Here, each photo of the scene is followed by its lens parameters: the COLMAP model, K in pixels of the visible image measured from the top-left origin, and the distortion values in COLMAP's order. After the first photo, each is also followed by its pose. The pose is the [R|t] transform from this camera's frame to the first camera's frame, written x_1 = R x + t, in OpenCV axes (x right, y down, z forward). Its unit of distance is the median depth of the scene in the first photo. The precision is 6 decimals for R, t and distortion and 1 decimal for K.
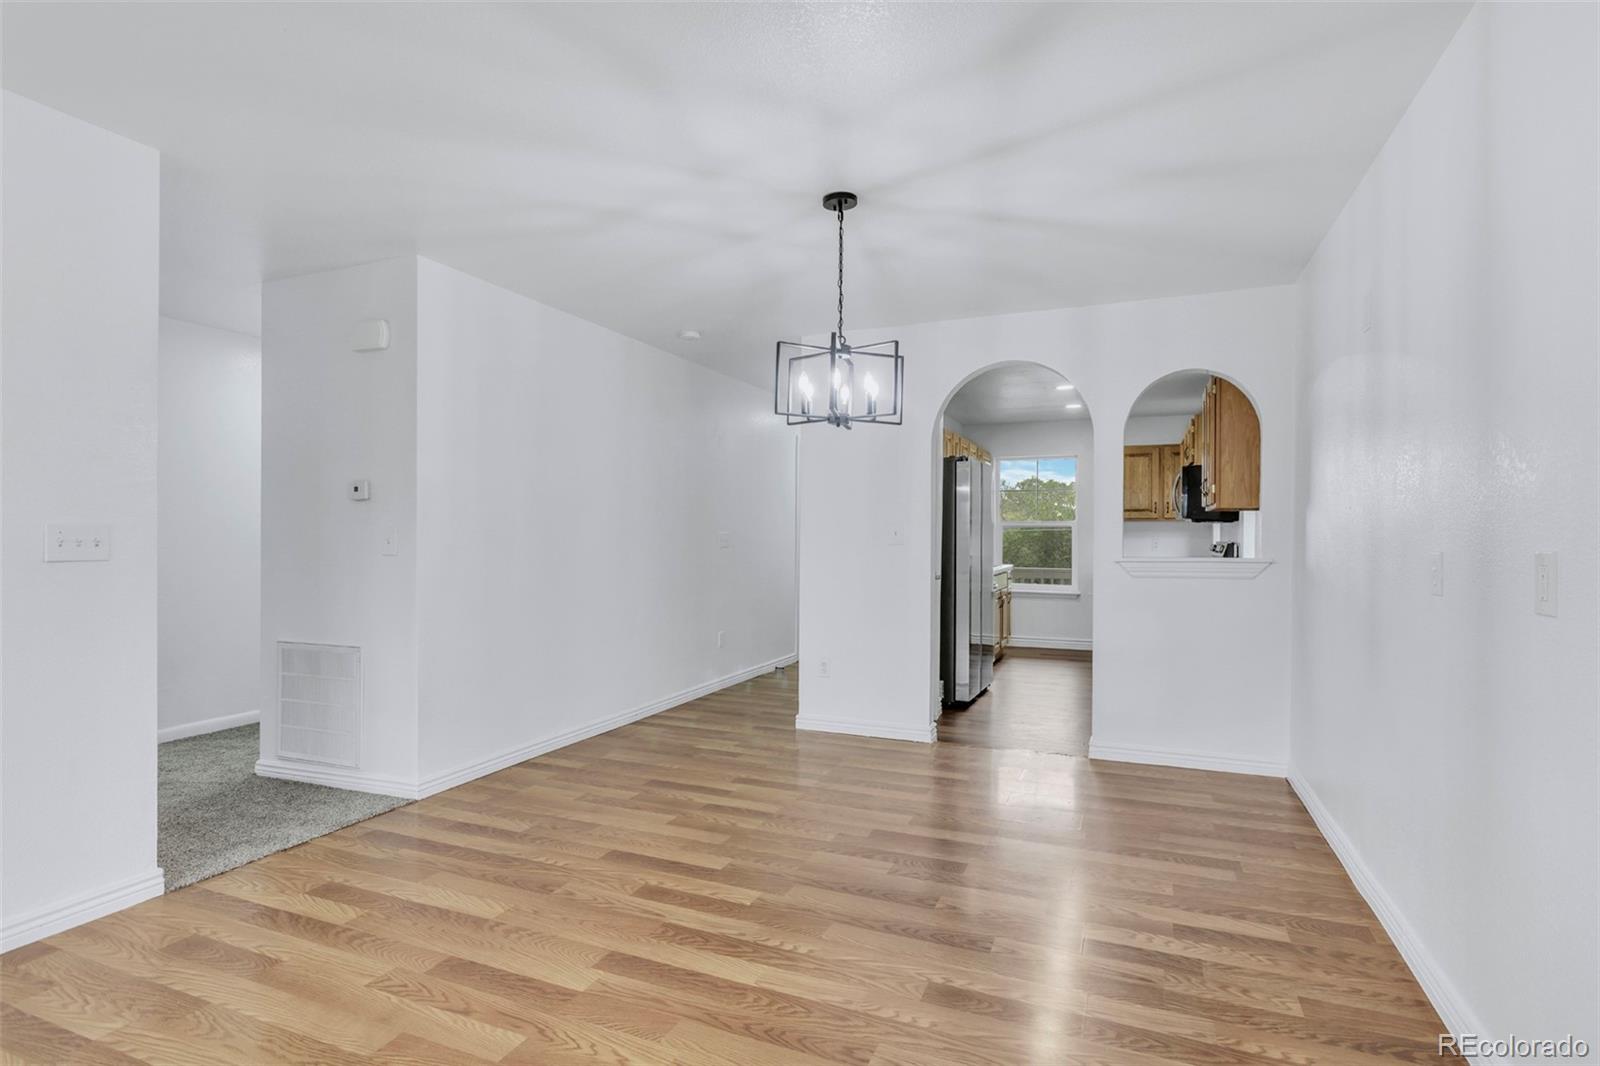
lens RADIAL K [[797.8, 0, 792.9], [0, 797.8, 531.1], [0, 0, 1]] dist [-0.002285, -0.001058]
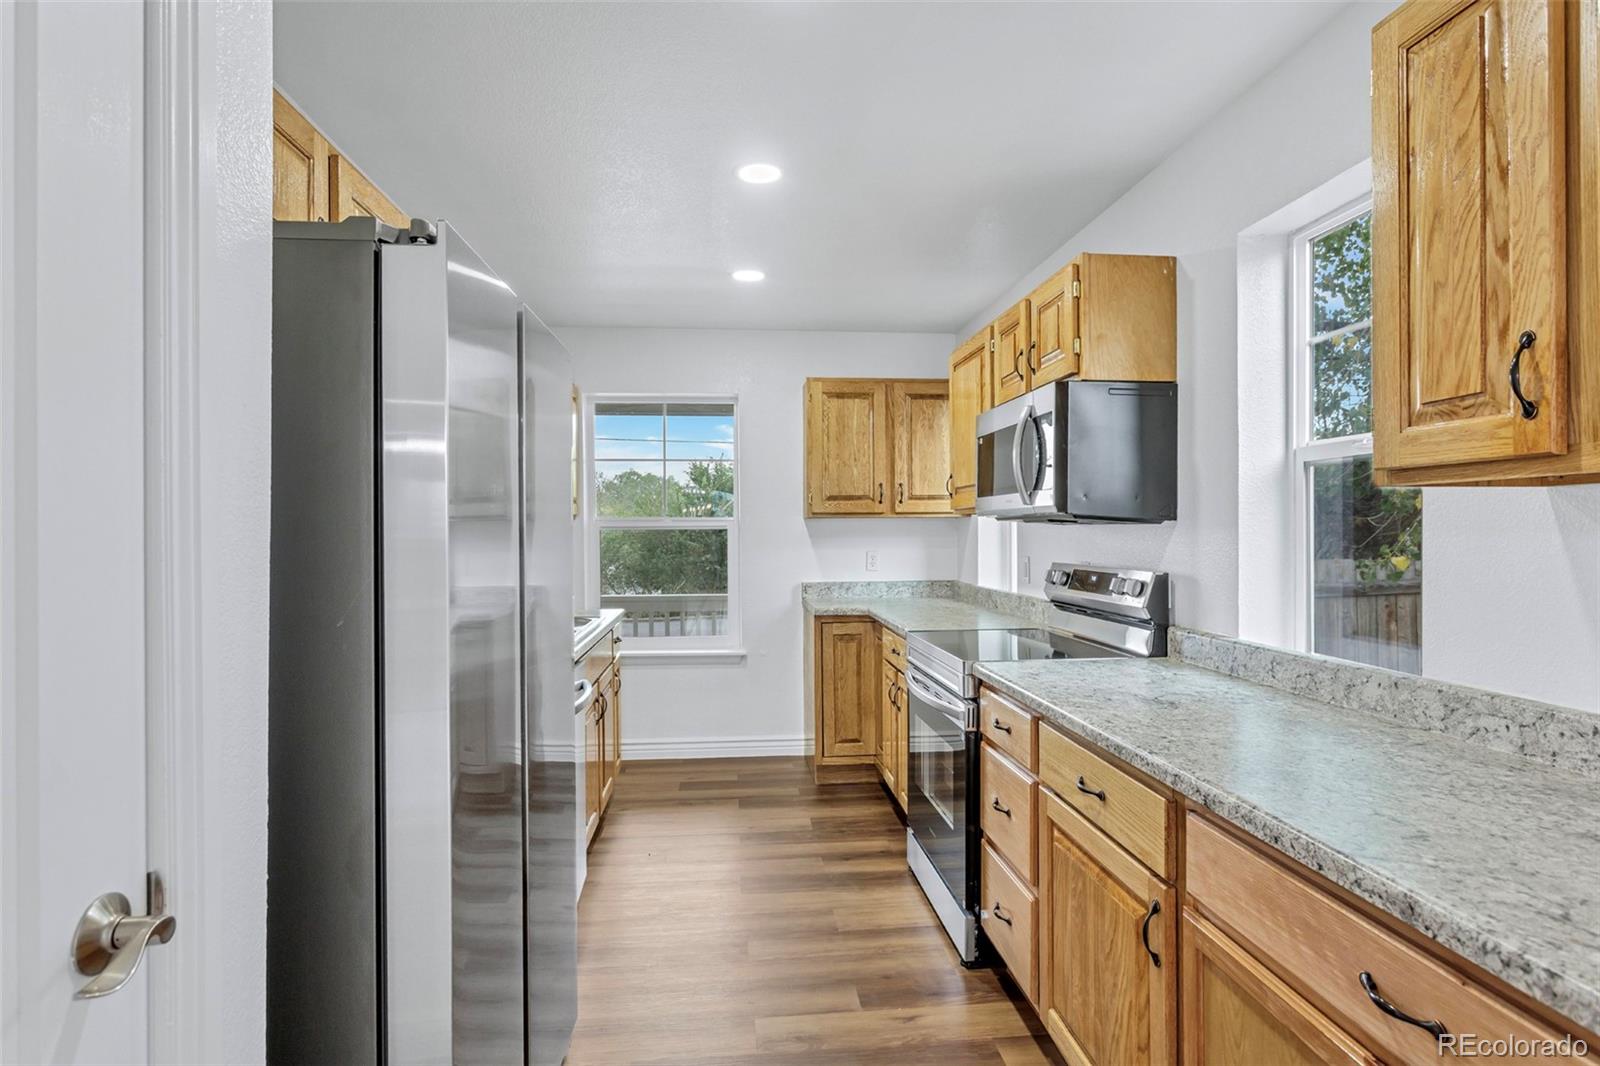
lens RADIAL K [[797.8, 0, 792.9], [0, 797.8, 531.1], [0, 0, 1]] dist [-0.002285, -0.001058]
pose [[0.880100, -0.009391, 0.474695, 0.138875], [0.006329, 0.999948, 0.008047, -0.008235], [-0.474745, -0.004078, 0.880114, 0.530849]]
